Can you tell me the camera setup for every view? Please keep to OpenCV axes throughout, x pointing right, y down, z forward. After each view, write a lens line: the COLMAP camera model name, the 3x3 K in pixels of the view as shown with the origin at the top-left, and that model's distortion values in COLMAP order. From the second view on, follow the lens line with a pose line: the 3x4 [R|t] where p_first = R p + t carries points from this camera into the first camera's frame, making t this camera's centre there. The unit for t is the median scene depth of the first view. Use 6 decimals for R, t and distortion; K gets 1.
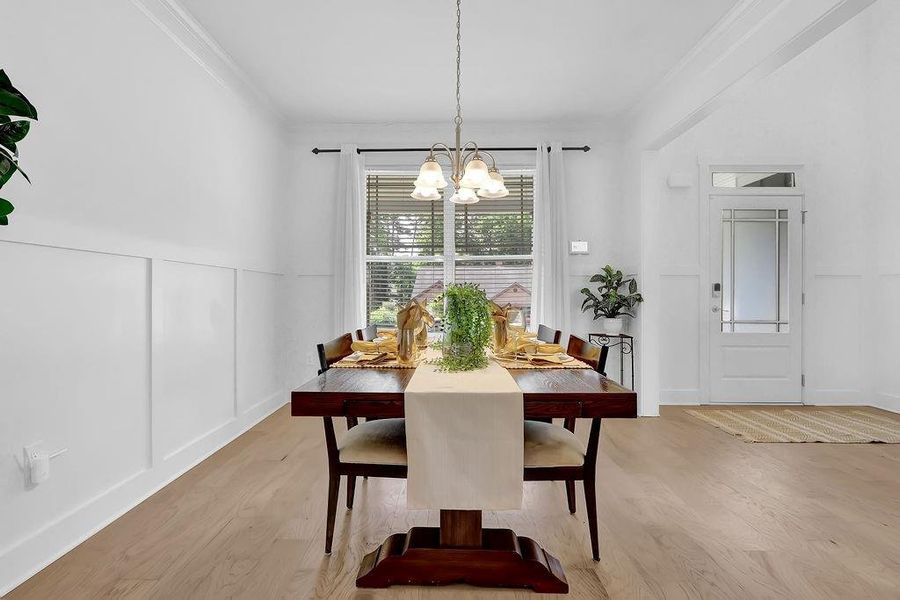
lens RADIAL K [[436.0, 0, 438.2], [0, 436.0, 294.5], [0, 0, 1]] dist [0.000536, -0.000238]
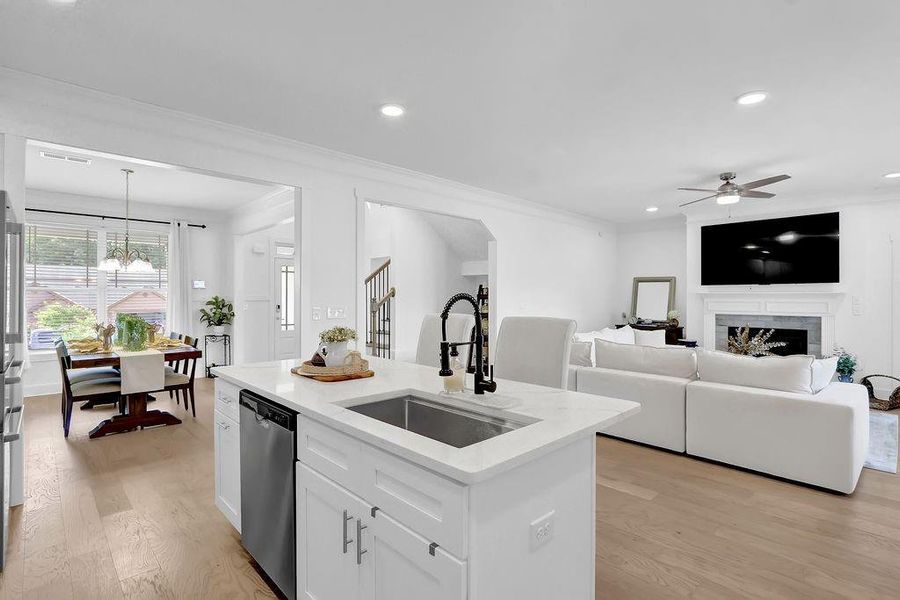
lens RADIAL K [[436.0, 0, 438.2], [0, 436.0, 294.5], [0, 0, 1]] dist [0.000536, -0.000238]
pose [[0.716032, 0.001864, 0.698065, -0.201083], [0.000908, 0.999993, -0.003602, -0.065680], [-0.698067, 0.003213, 0.716026, -0.895125]]
